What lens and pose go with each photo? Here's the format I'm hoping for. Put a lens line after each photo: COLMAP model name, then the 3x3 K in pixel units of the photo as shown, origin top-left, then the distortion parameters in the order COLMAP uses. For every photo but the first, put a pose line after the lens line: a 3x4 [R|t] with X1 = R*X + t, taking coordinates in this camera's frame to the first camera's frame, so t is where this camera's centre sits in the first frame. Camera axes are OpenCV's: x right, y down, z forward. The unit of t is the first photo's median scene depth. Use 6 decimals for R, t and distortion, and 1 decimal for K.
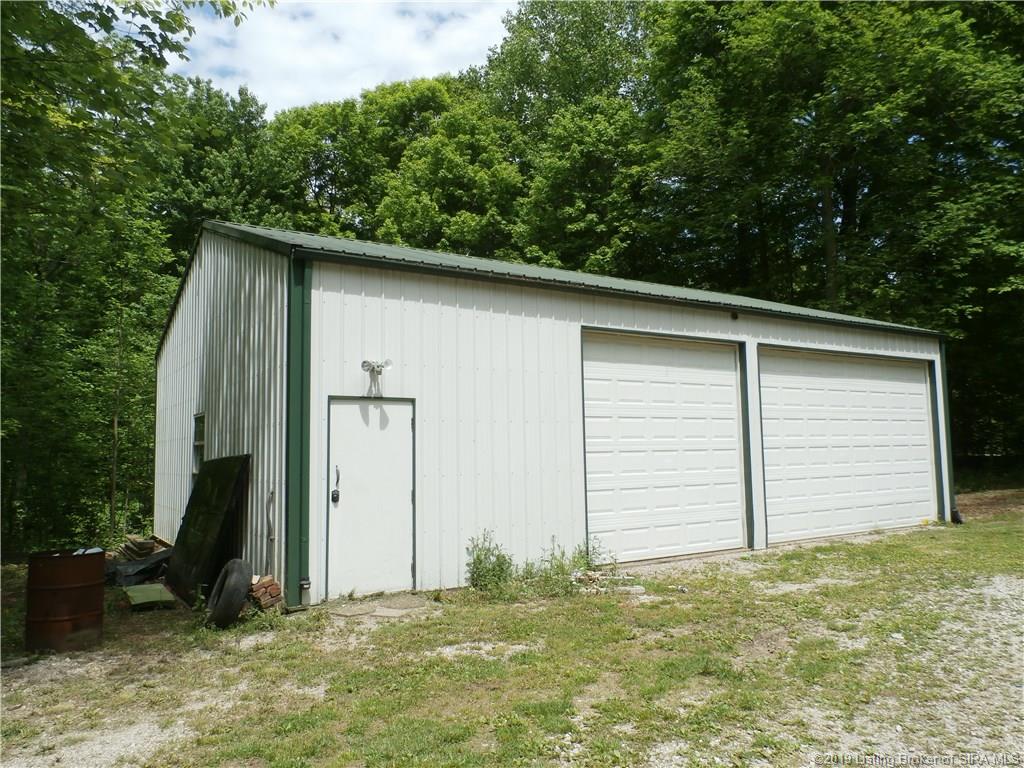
lens RADIAL K [[757.1, 0, 510.5], [0, 757.1, 380.0], [0, 0, 1]] dist [-0.015362, 0.005479]
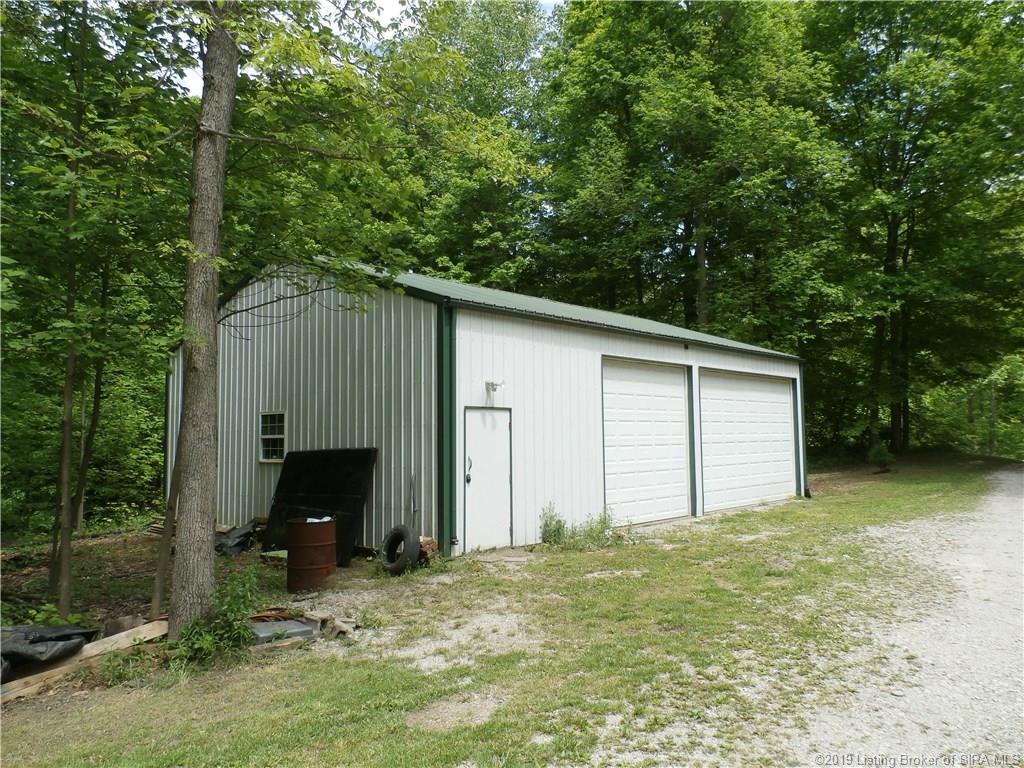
lens RADIAL K [[757.1, 0, 510.5], [0, 757.1, 380.0], [0, 0, 1]] dist [-0.015362, 0.005479]
pose [[0.968870, 0.024544, 0.246350, -0.273334], [-0.028575, 0.999510, 0.012801, -0.025561], [-0.245915, -0.019442, 0.969096, -0.194978]]
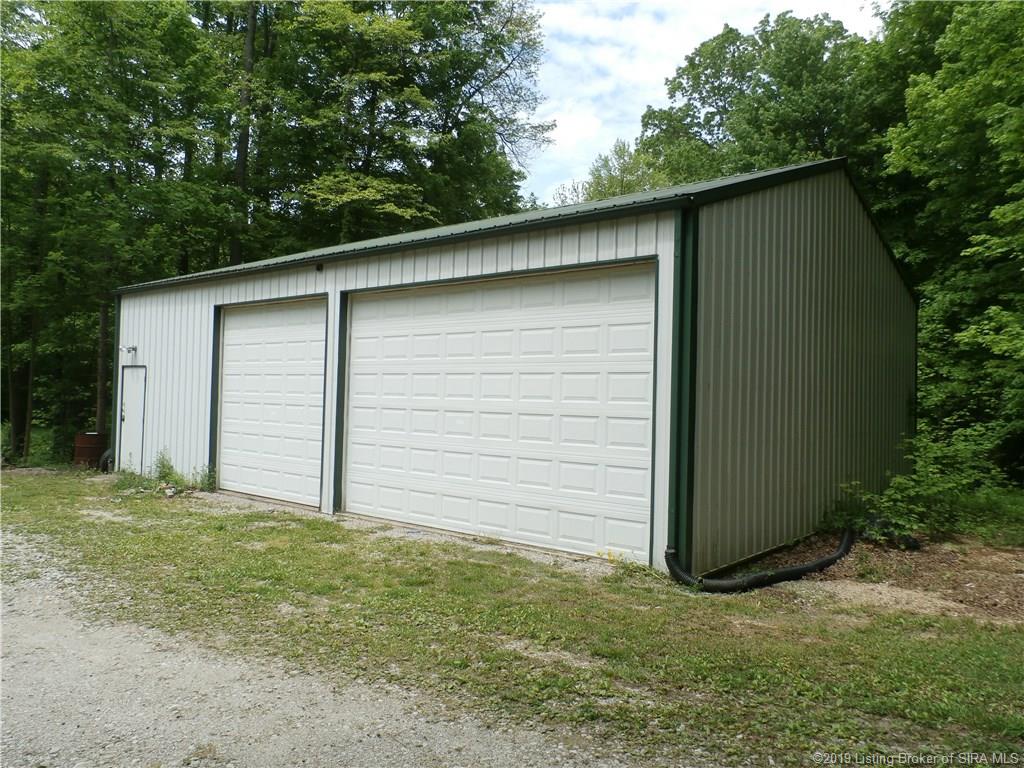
lens RADIAL K [[757.1, 0, 510.5], [0, 757.1, 380.0], [0, 0, 1]] dist [-0.015362, 0.005479]
pose [[0.309418, -0.000546, -0.950926, 1.007739], [0.054328, 0.998377, 0.017105, 0.042987], [0.949373, -0.056954, 0.308946, 0.729880]]
